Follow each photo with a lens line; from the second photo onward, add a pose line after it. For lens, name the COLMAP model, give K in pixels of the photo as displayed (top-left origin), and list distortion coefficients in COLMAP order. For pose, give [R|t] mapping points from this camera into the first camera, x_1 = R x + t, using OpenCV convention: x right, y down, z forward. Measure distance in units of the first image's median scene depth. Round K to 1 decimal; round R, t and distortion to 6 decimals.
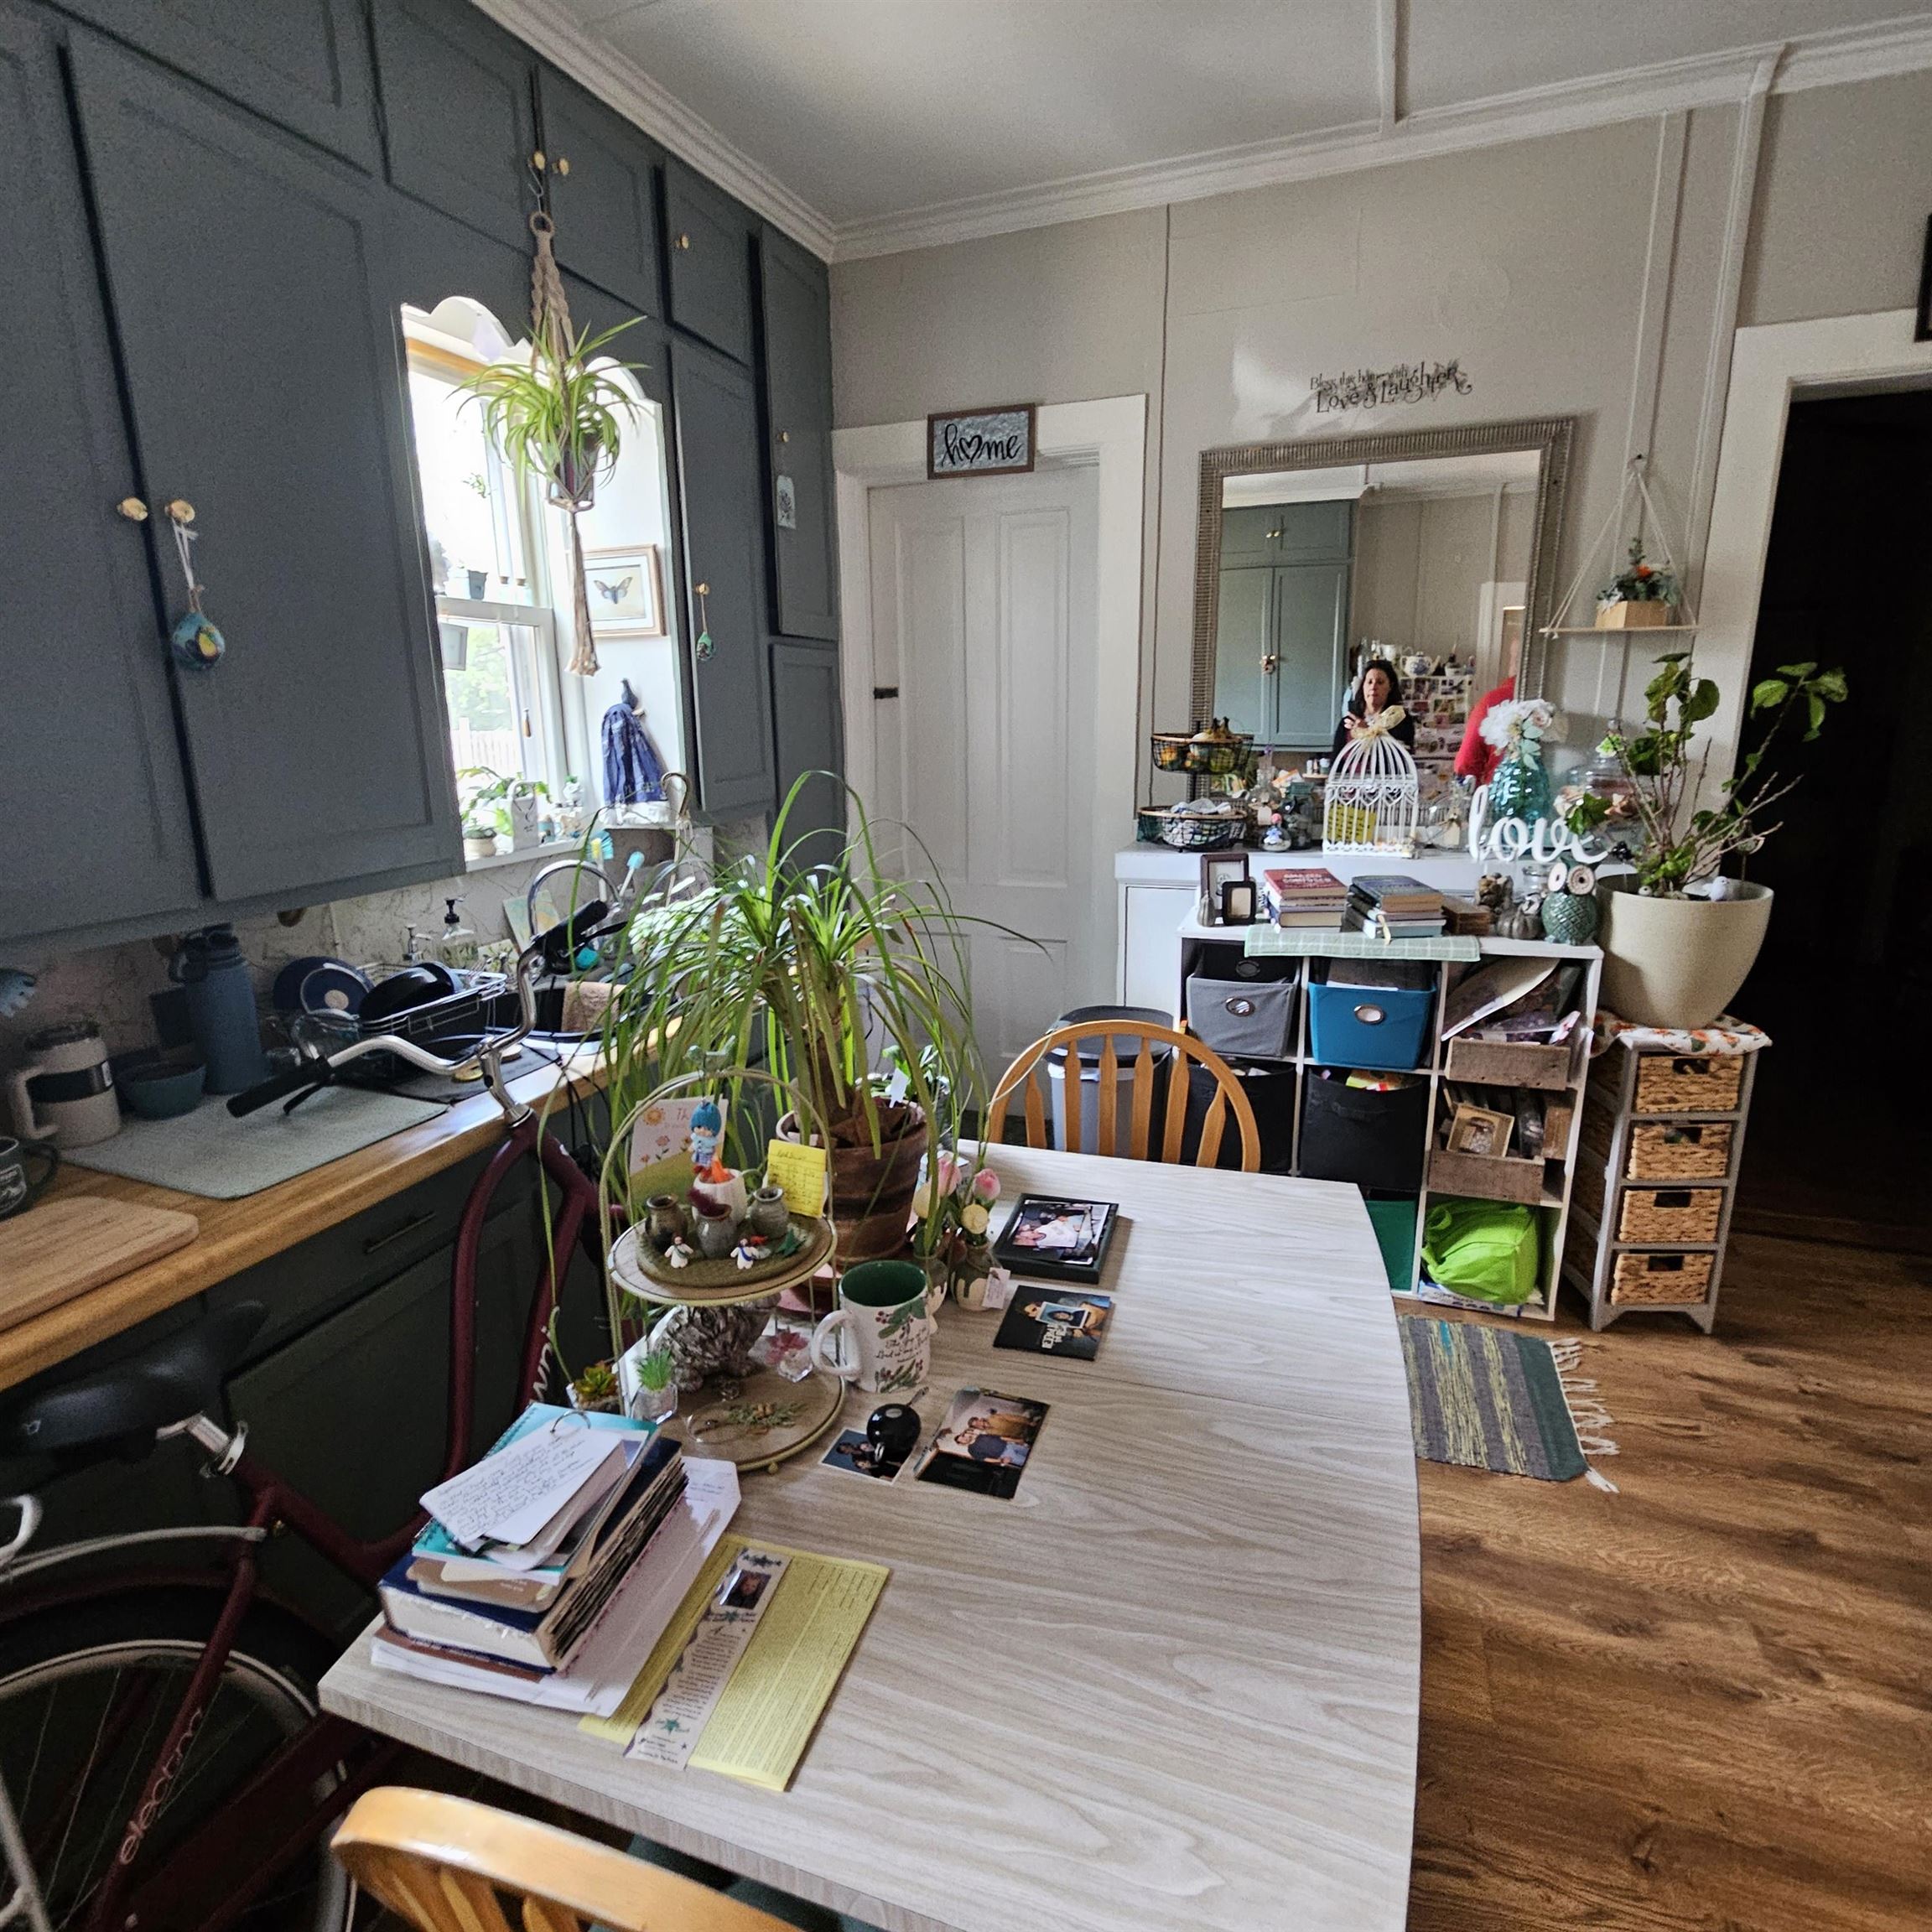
lens RADIAL K [[1073.6, 0, 955.7], [0, 1073.6, 972.3], [0, 0, 1]] dist [-0.002011, 0.002999]
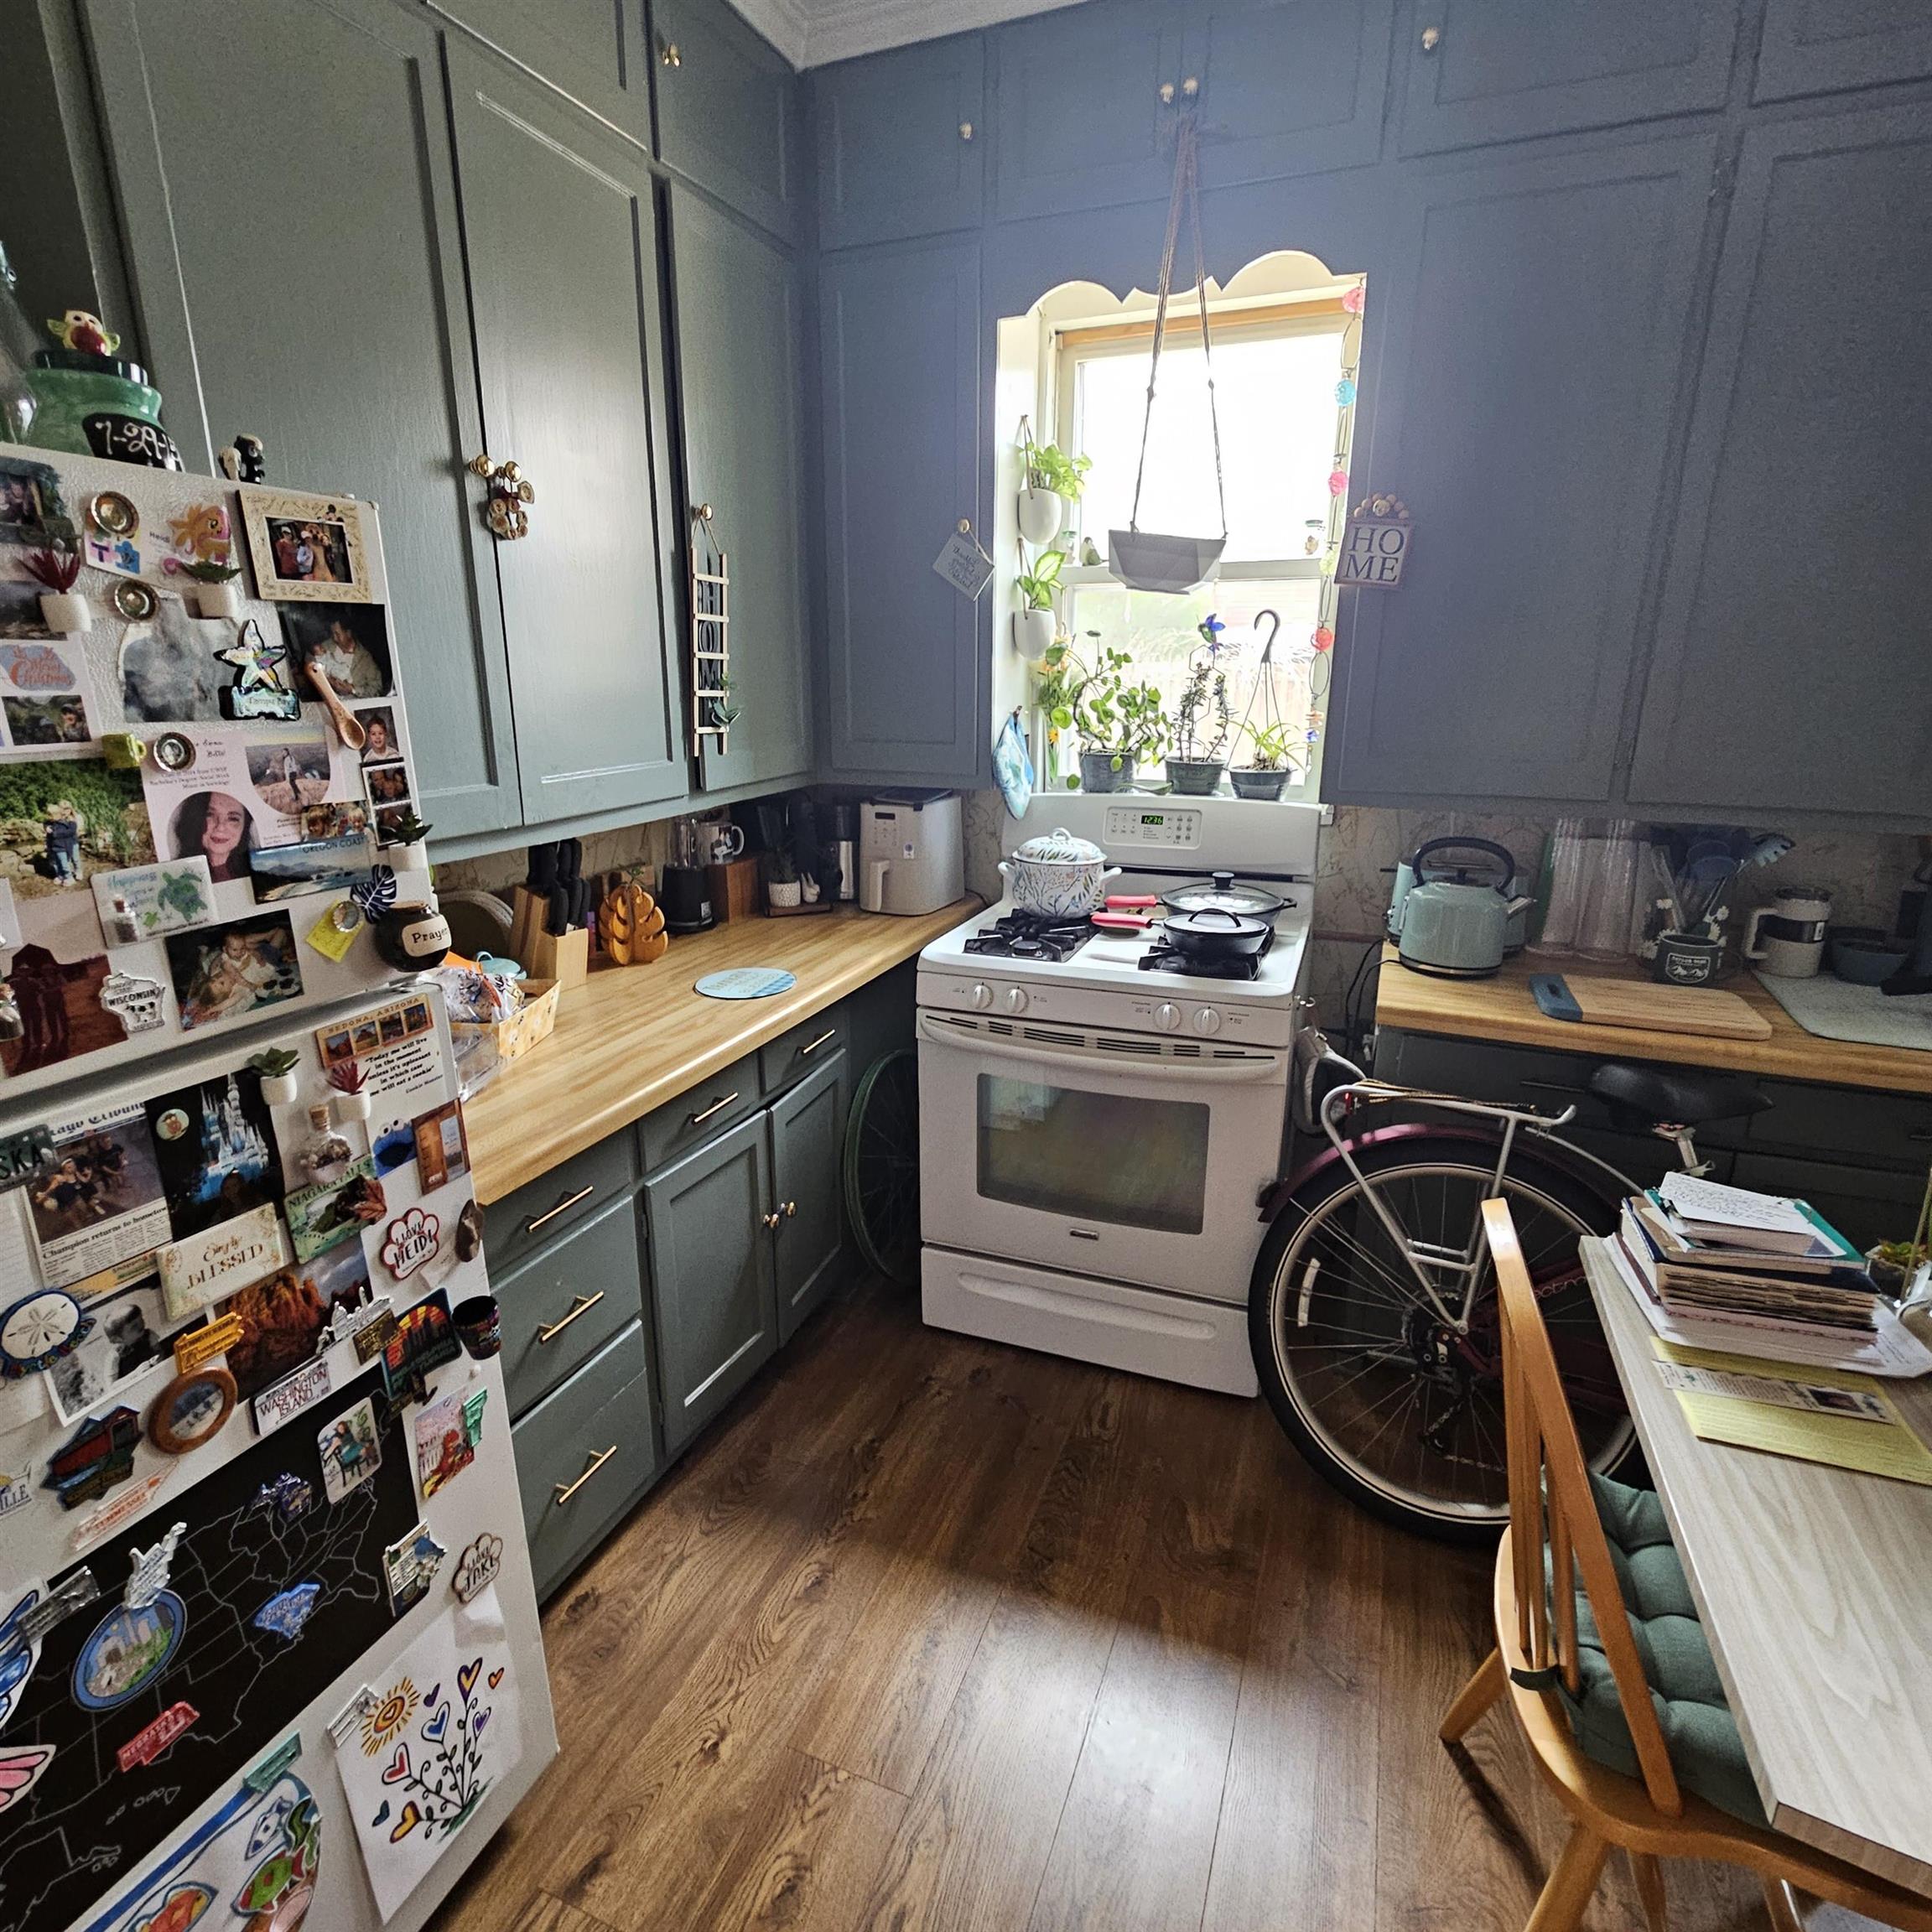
lens RADIAL K [[1073.6, 0, 955.7], [0, 1073.6, 972.3], [0, 0, 1]] dist [-0.002011, 0.002999]
pose [[-0.022678, 0.299504, -0.953825, 0.748376], [-0.240366, 0.924452, 0.295996, 0.009592], [0.970417, 0.235980, 0.051026, -0.119598]]
